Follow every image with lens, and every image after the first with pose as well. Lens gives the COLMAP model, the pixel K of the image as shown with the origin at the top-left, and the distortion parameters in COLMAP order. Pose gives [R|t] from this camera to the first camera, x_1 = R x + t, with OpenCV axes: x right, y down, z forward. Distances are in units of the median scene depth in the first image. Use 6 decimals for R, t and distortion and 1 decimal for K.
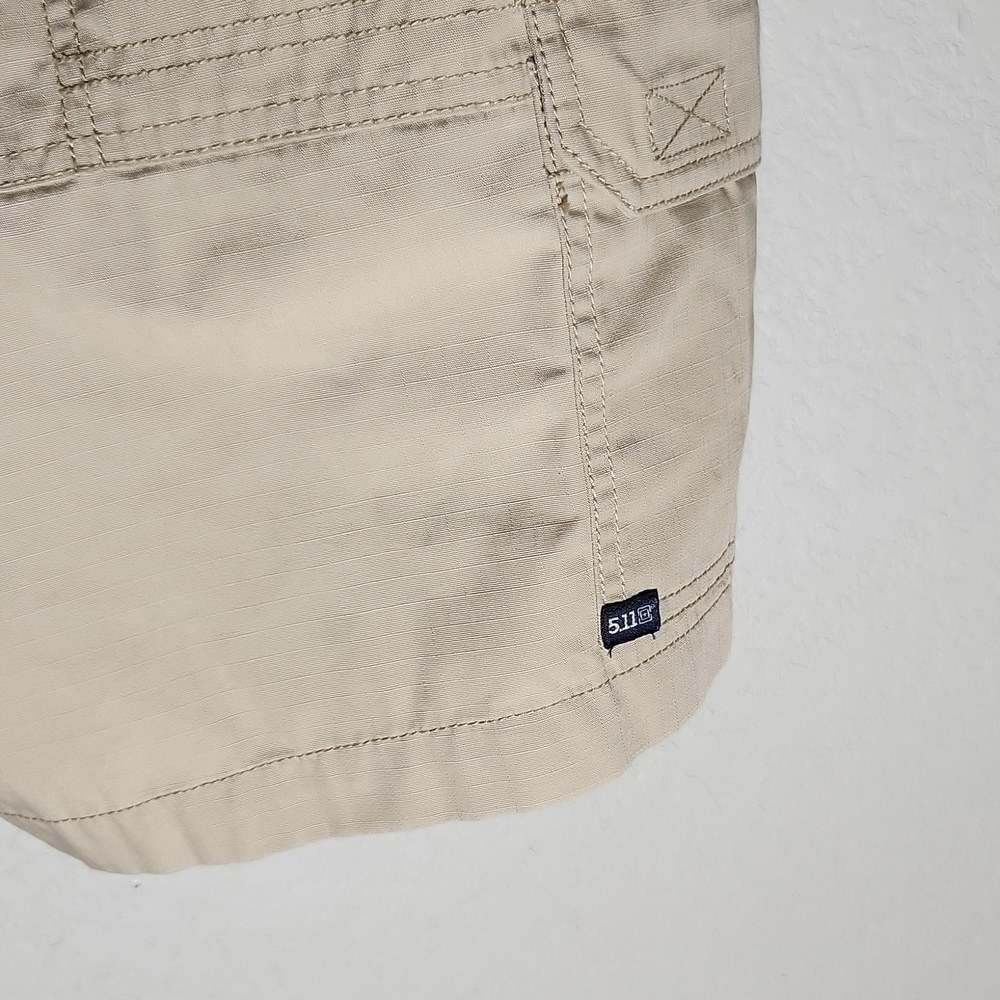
lens RADIAL K [[1640.3, 0, 462.2], [0, 1640.3, 503.5], [0, 0, 1]] dist [0.142562, -0.253544]
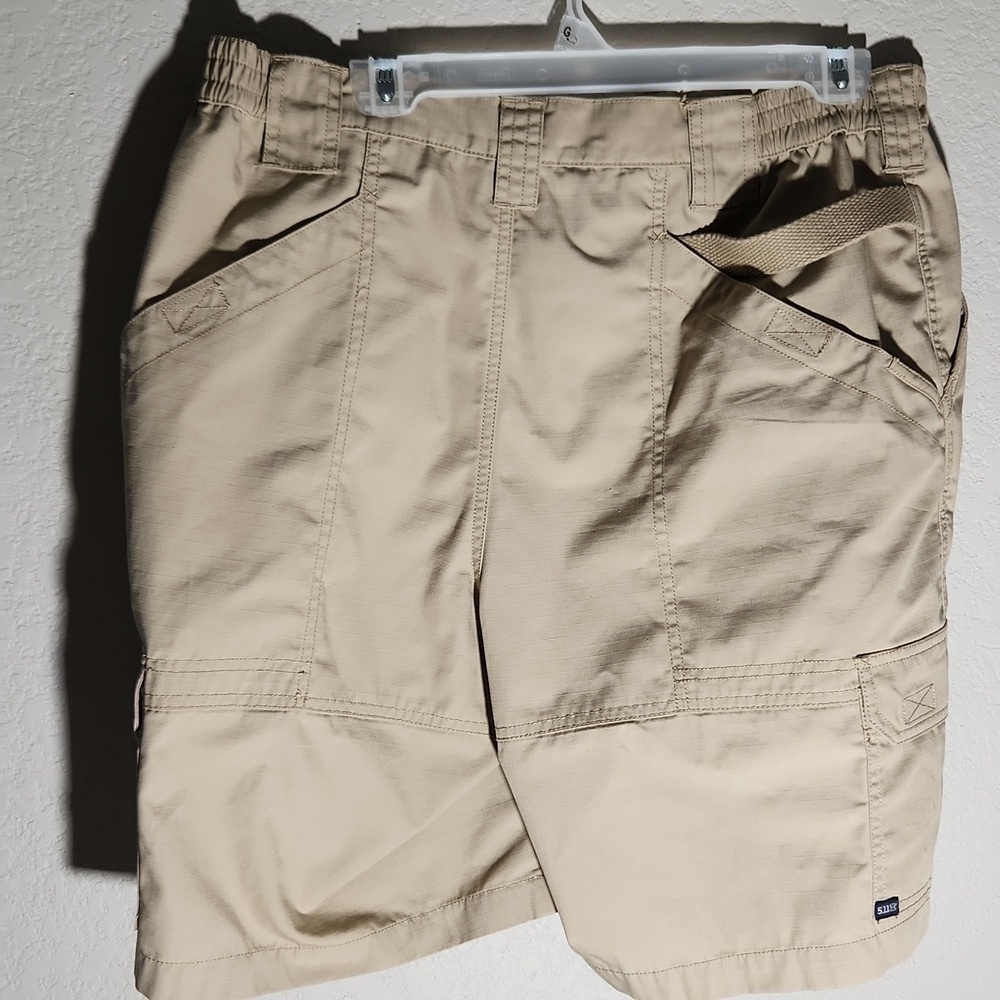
lens RADIAL K [[1640.3, 0, 462.2], [0, 1640.3, 503.5], [0, 0, 1]] dist [0.142562, -0.253544]
pose [[0.992442, 0.062982, -0.105321, -0.305112], [-0.079041, 0.984586, -0.156024, -0.086794], [0.093871, 0.163170, 0.982122, -1.589677]]
